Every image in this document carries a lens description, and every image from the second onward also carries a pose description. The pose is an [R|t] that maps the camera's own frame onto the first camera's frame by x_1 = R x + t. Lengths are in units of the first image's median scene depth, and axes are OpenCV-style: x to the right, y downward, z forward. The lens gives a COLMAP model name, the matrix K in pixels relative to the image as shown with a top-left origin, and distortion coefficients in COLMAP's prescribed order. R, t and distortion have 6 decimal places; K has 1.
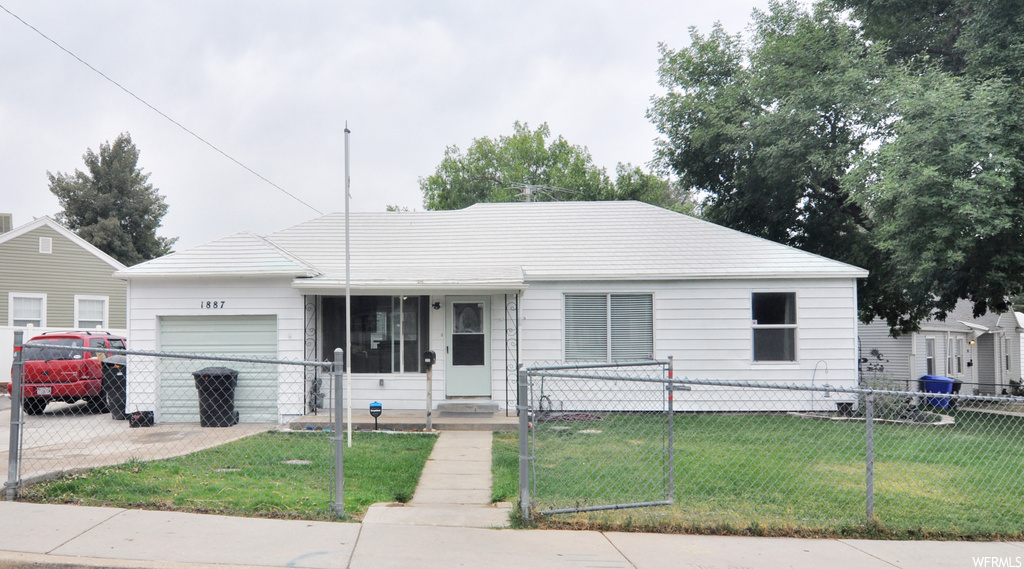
lens RADIAL K [[764.9, 0, 512.0], [0, 764.9, 284.5], [0, 0, 1]] dist [-0.002292, -0.000270]
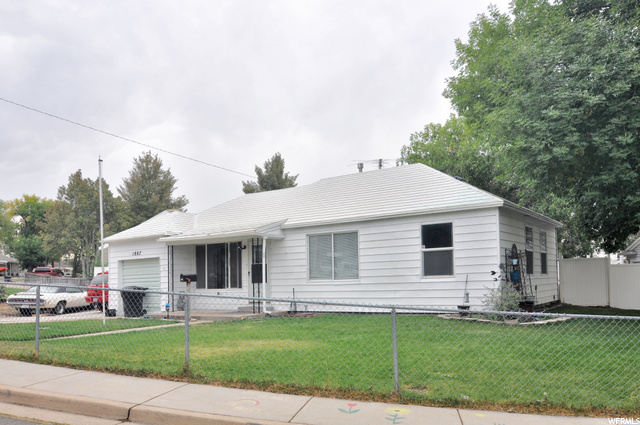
lens RADIAL K [[550.1, 0, 320.0], [0, 550.1, 212.5], [0, 0, 1]] dist [-0.003982, -0.001808]
pose [[0.842127, -0.087160, -0.532189, 0.683847], [0.066430, 0.996103, -0.058021, 0.032826], [0.535172, 0.013508, 0.844635, 0.084801]]
